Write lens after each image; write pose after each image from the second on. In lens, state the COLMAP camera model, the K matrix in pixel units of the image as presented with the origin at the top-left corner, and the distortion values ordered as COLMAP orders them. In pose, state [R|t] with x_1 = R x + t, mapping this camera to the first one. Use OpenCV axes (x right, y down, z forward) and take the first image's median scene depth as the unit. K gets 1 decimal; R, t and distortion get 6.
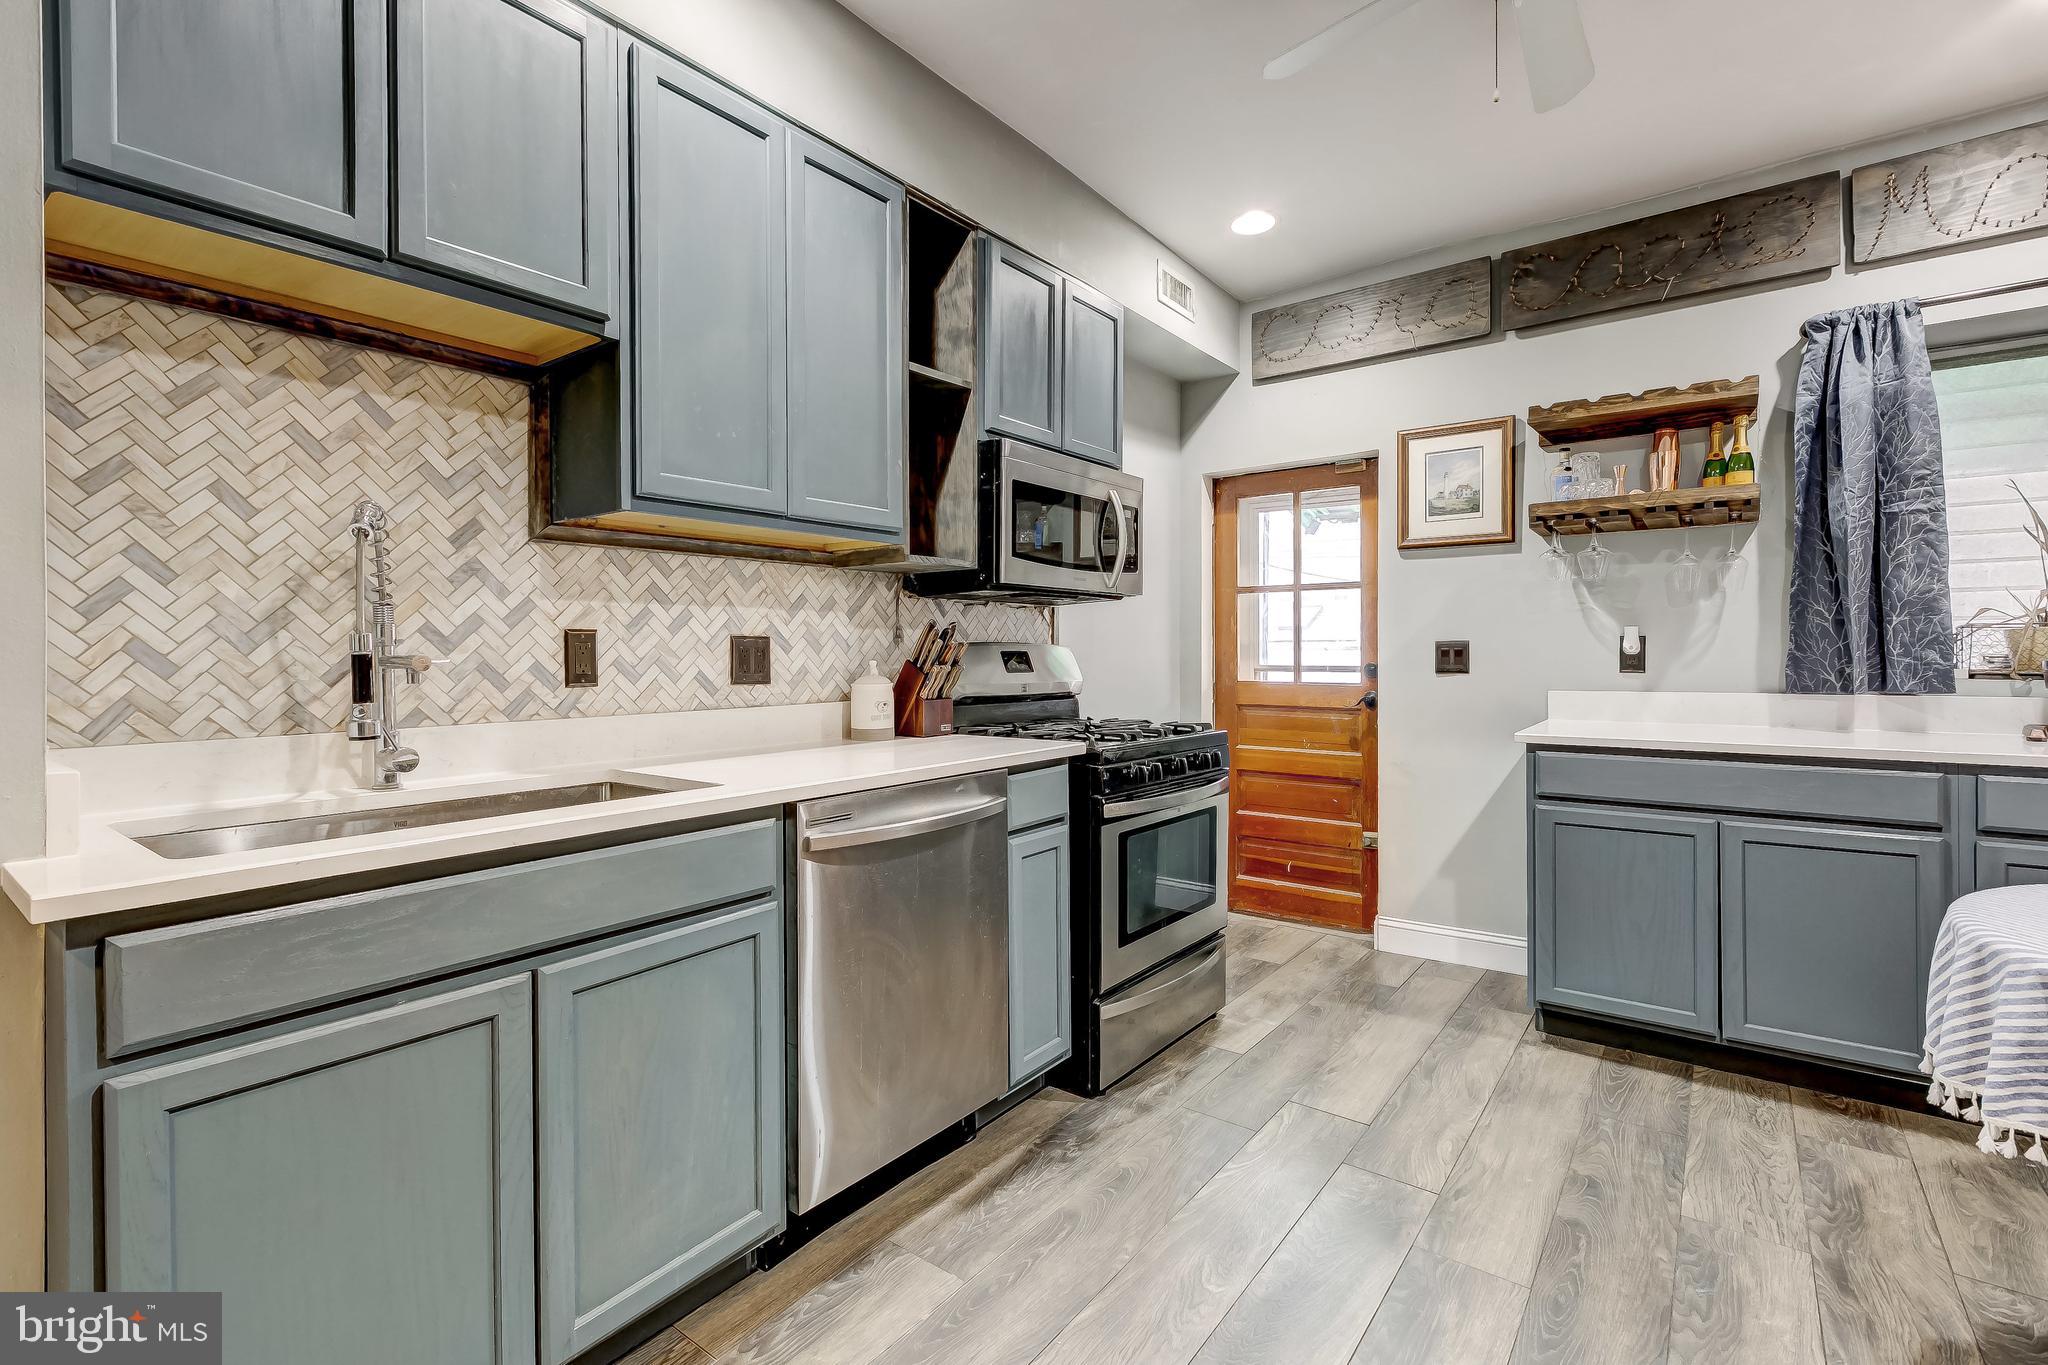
lens RADIAL K [[927.4, 0, 1031.2], [0, 927.4, 681.3], [0, 0, 1]] dist [0.001483, -0.000347]
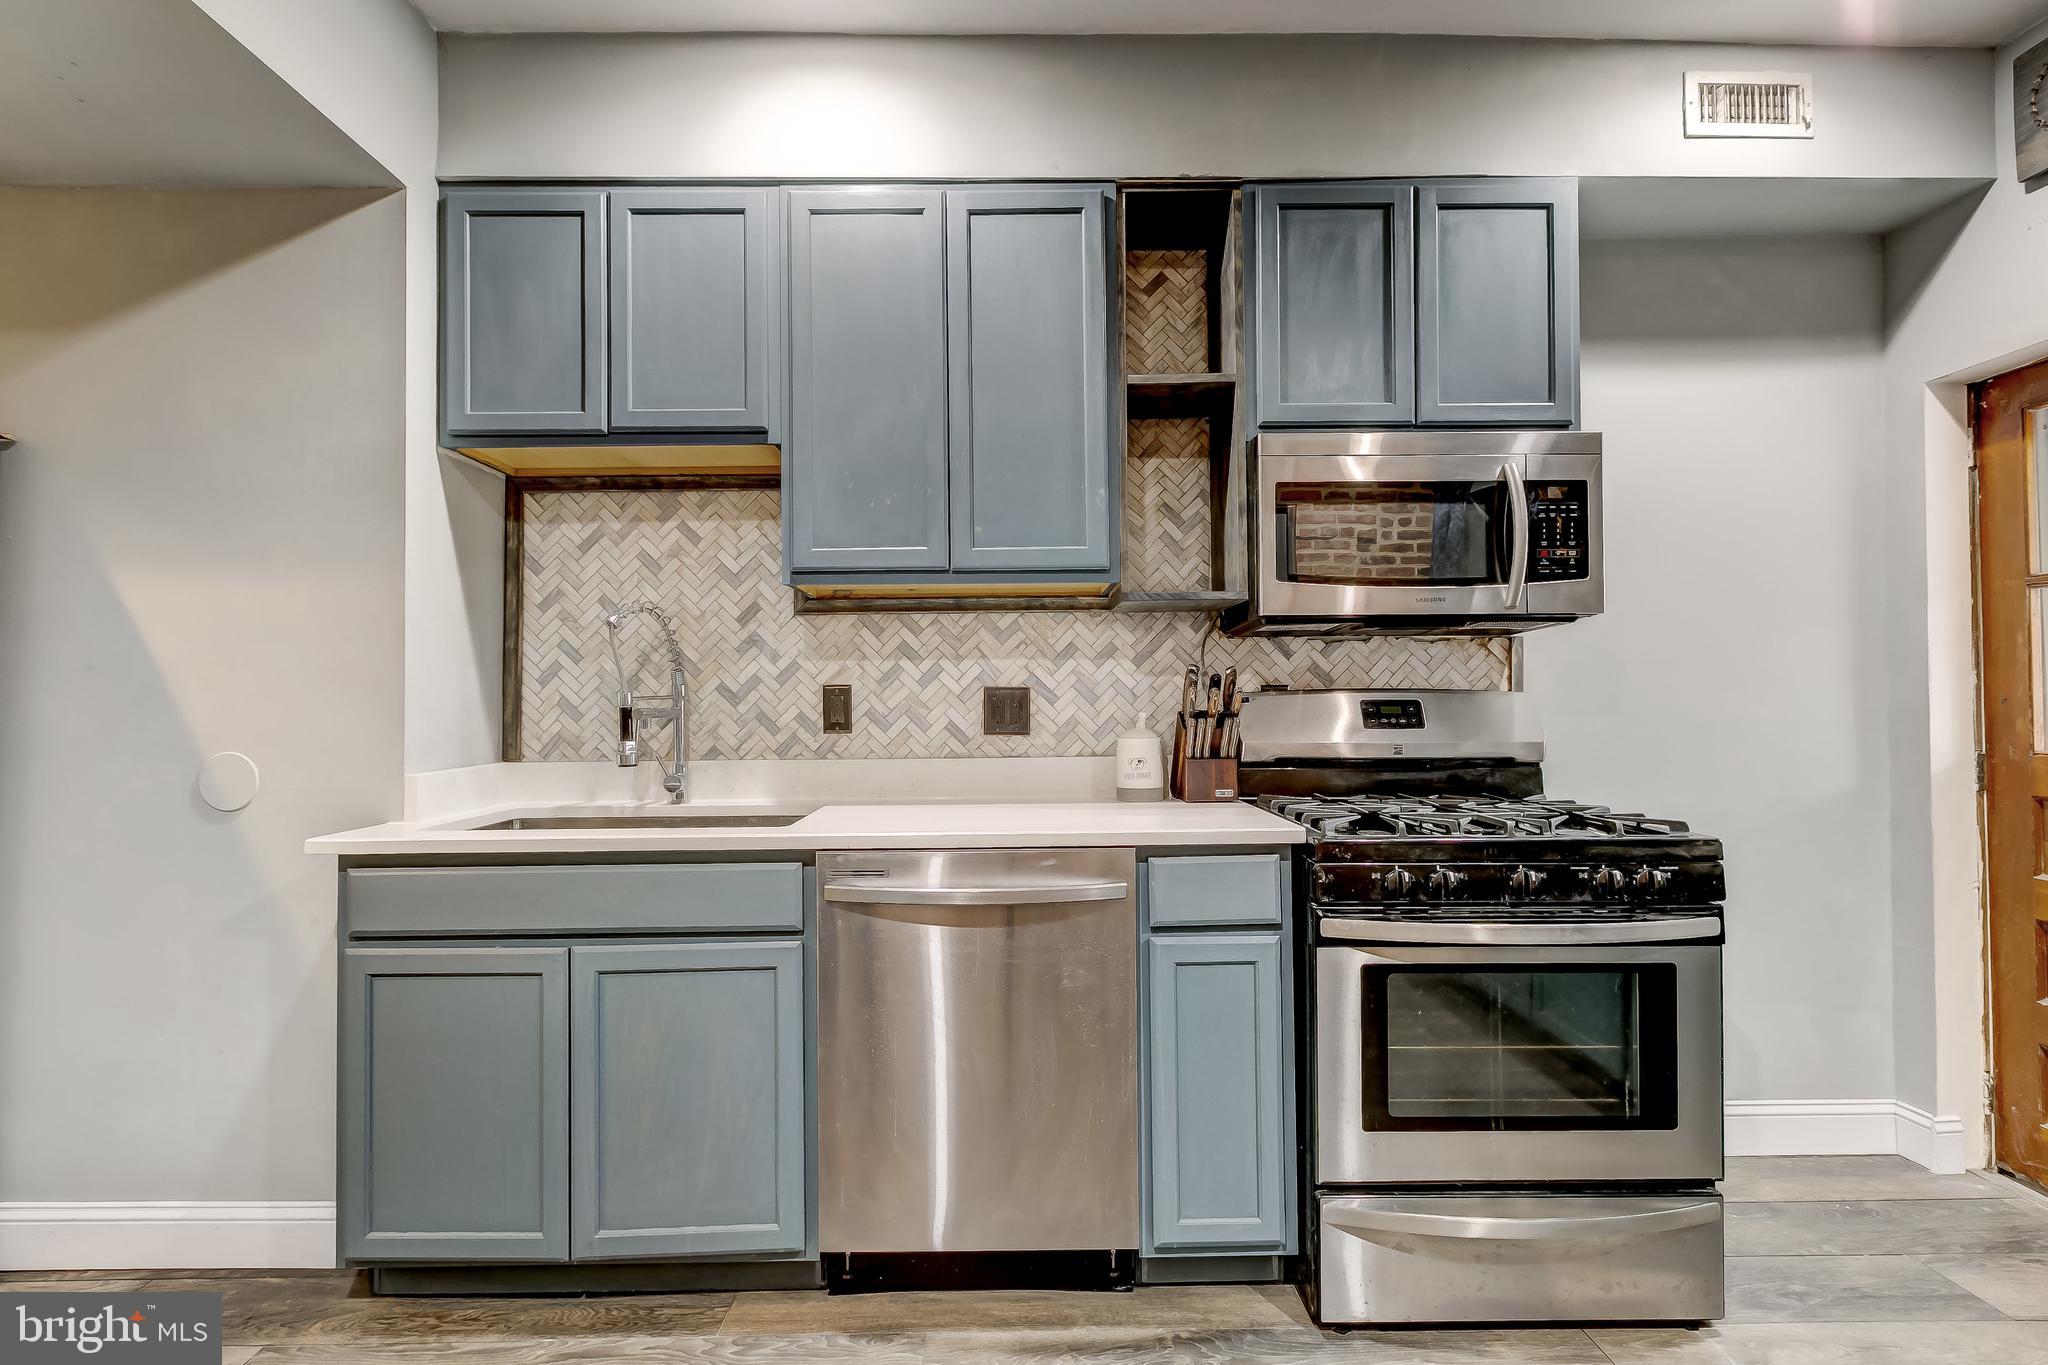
lens RADIAL K [[944.7, 0, 1022.8], [0, 944.7, 702.1], [0, 0, 1]] dist [-0.001393, 0.000633]
pose [[0.611506, 0.000649, -0.791239, 0.595597], [-0.019118, 0.999720, -0.013956, -0.020841], [0.791008, 0.023661, 0.611347, 0.432843]]
